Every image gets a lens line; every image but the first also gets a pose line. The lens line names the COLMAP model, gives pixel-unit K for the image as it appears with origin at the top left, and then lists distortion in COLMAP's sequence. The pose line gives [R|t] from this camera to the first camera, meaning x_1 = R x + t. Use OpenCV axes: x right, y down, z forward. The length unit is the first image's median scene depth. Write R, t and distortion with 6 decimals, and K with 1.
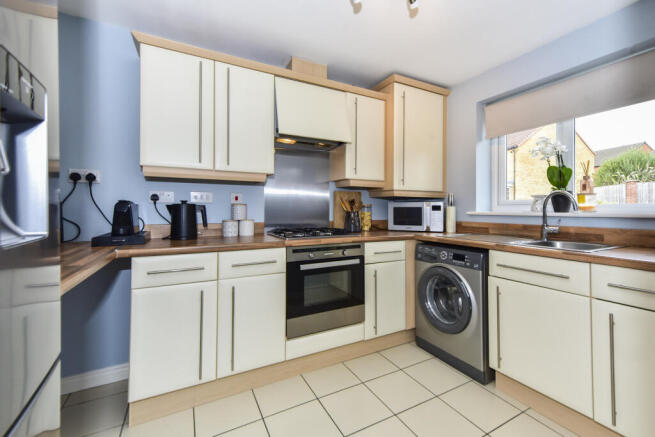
lens RADIAL K [[267.9, 0, 328.7], [0, 267.9, 206.8], [0, 0, 1]] dist [0.000416, -0.000013]
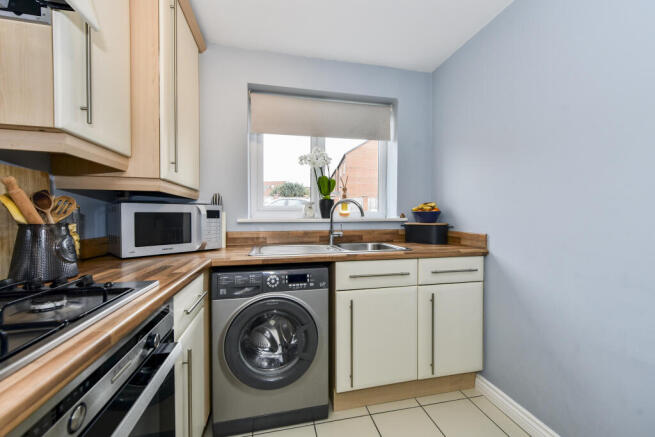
lens RADIAL K [[277.0, 0, 327.5], [0, 277.0, 218.5], [0, 0, 1]] dist [0.000039, -0.000087]
pose [[0.244641, -0.015804, 0.969485, -0.248146], [-0.008632, 0.999792, 0.018476, 0.000635], [-0.969575, -0.012889, 0.244454, 0.691434]]
